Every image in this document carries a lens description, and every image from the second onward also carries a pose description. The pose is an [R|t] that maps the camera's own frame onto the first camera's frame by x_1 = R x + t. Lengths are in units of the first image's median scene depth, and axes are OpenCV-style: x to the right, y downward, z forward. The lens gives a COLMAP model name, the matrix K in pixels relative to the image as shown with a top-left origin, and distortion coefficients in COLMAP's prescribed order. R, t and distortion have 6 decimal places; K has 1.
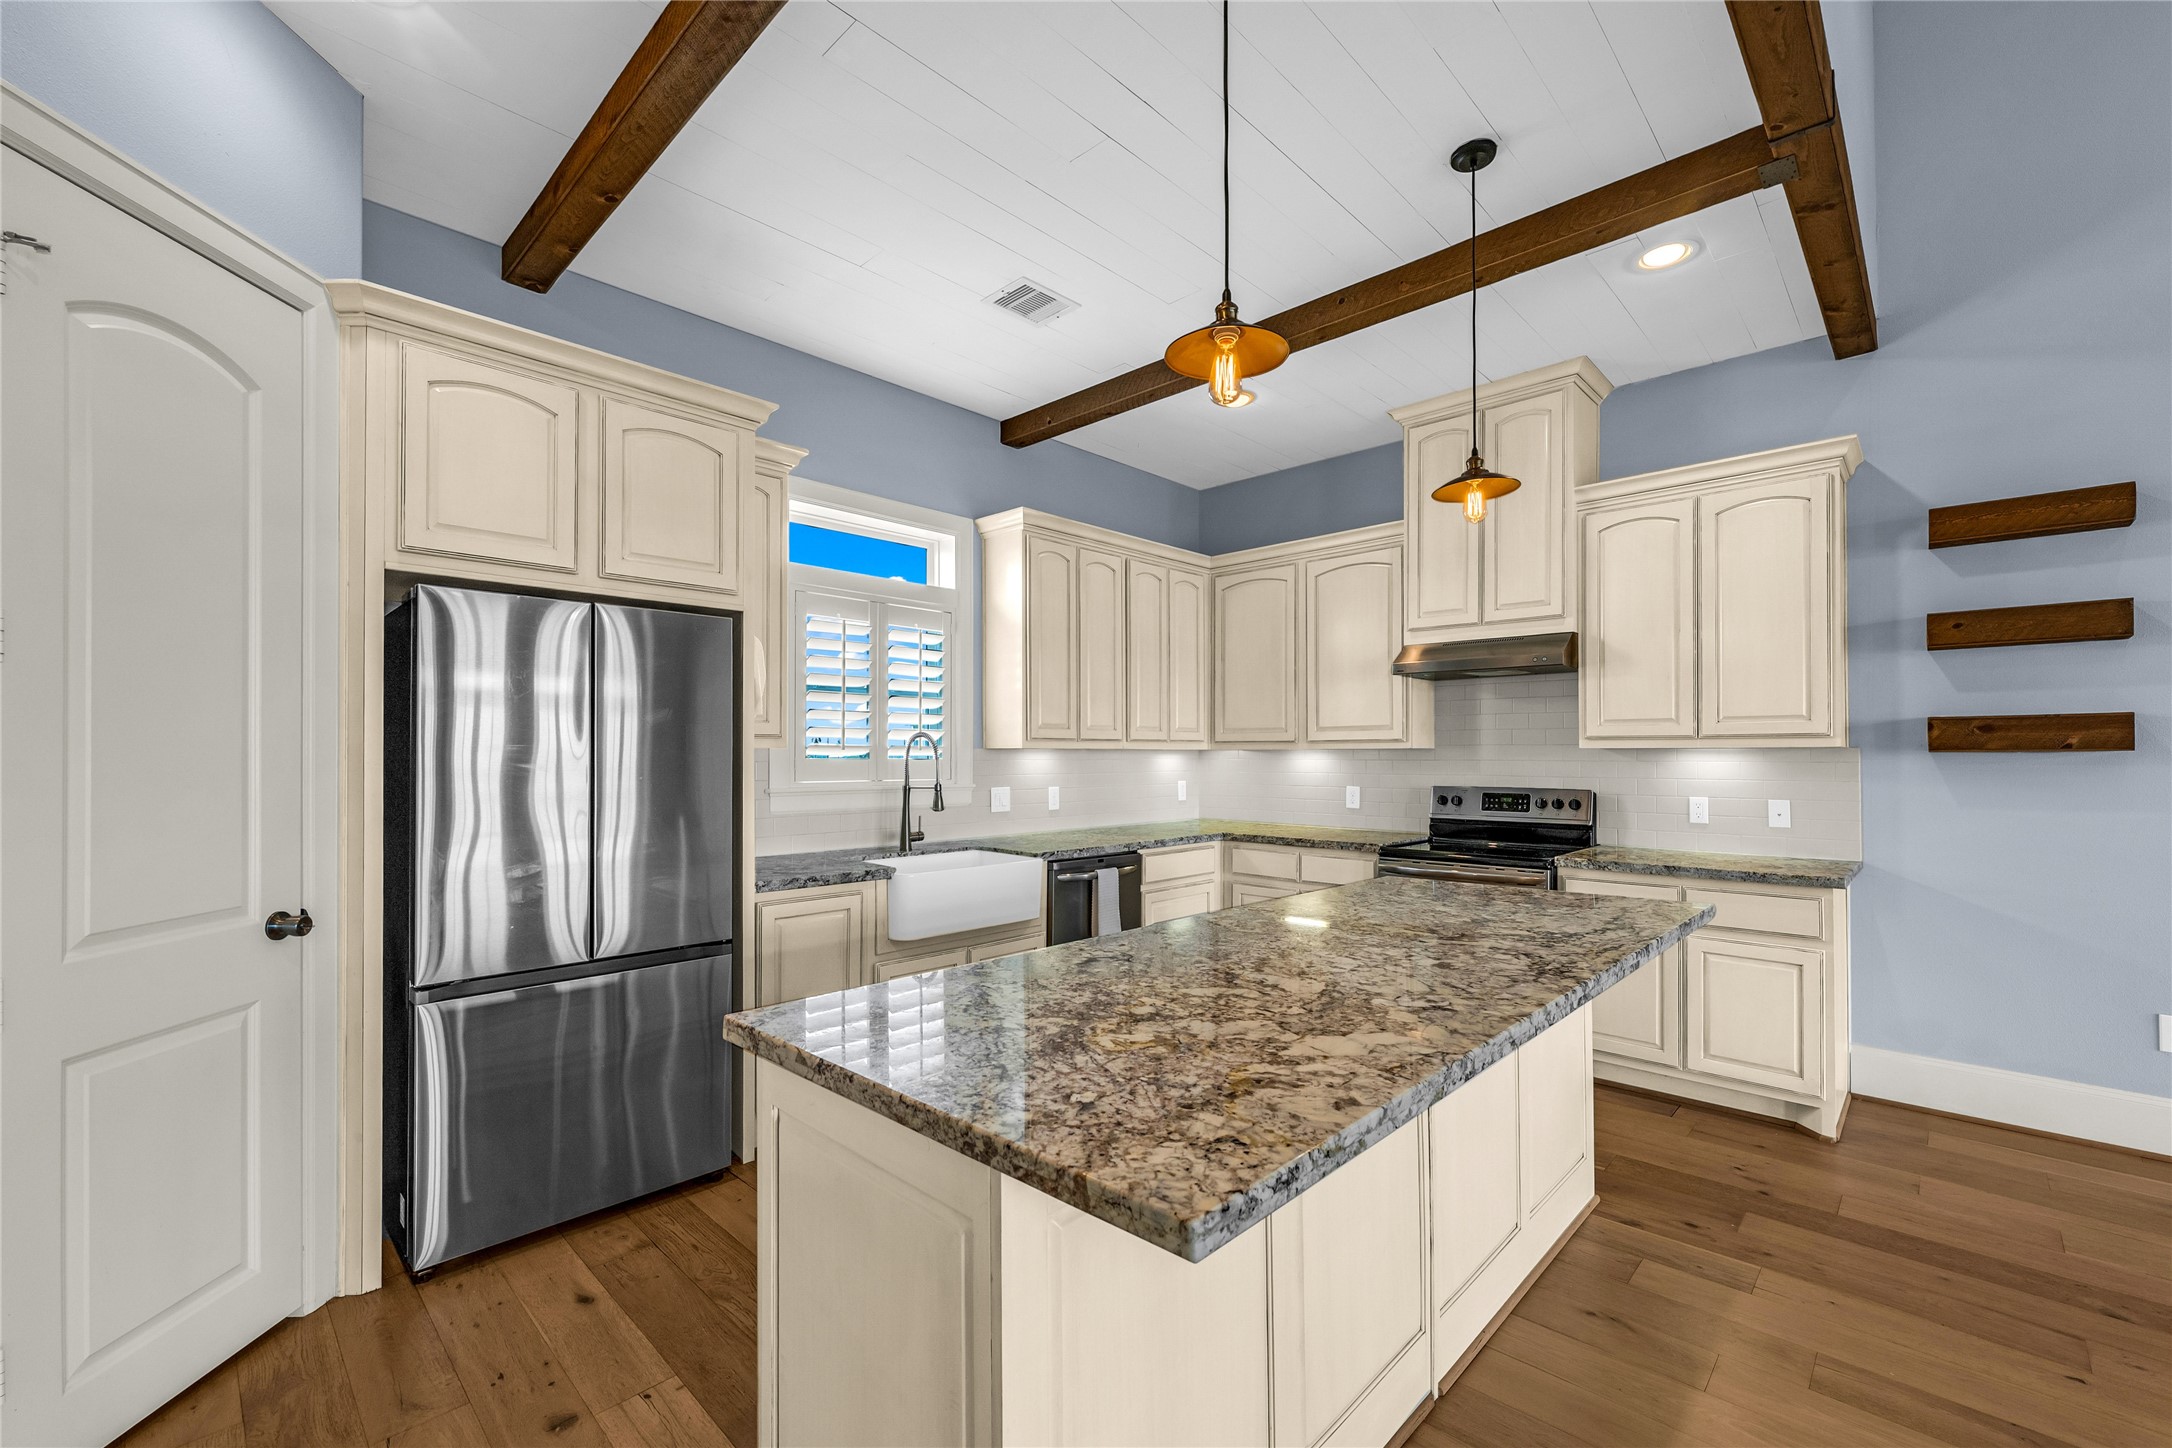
lens RADIAL K [[902.4, 0, 1106.6], [0, 902.4, 747.0], [0, 0, 1]] dist [-0.000454, -0.000138]
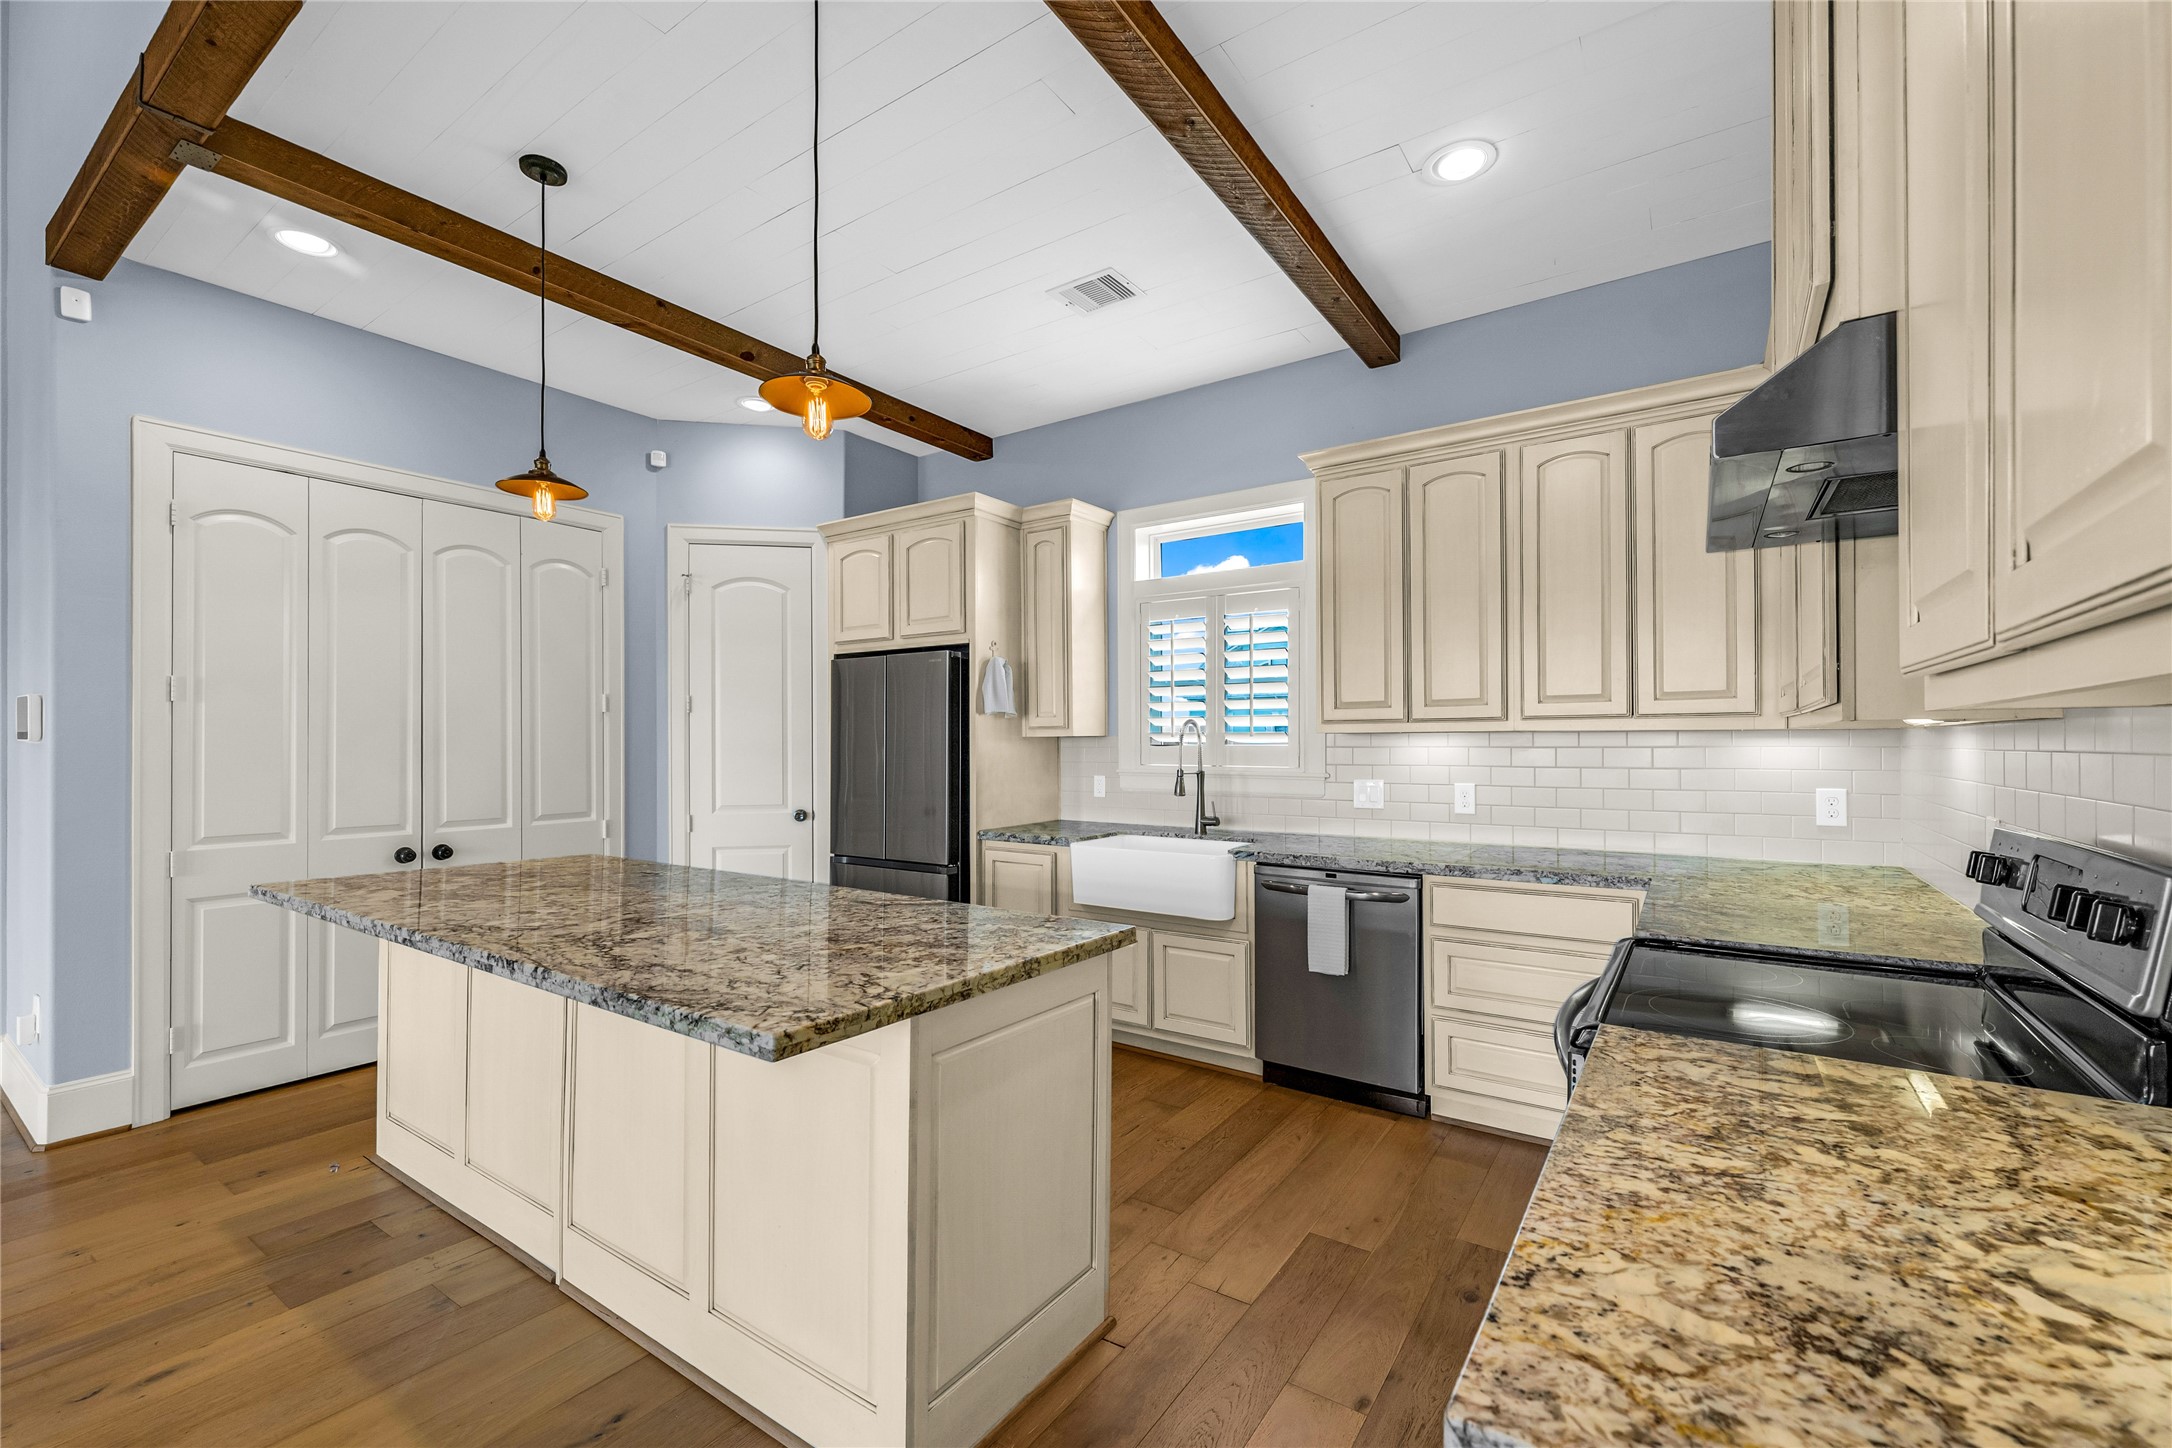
lens RADIAL K [[887.7, 0, 1087.0], [0, 887.7, 735.1], [0, 0, 1]] dist [0.001077, -0.000064]
pose [[0.162570, -0.009208, -0.986654, 0.955800], [0.010987, 0.999911, -0.007521, 0.010111], [0.986636, -0.009618, 0.162657, 0.880976]]
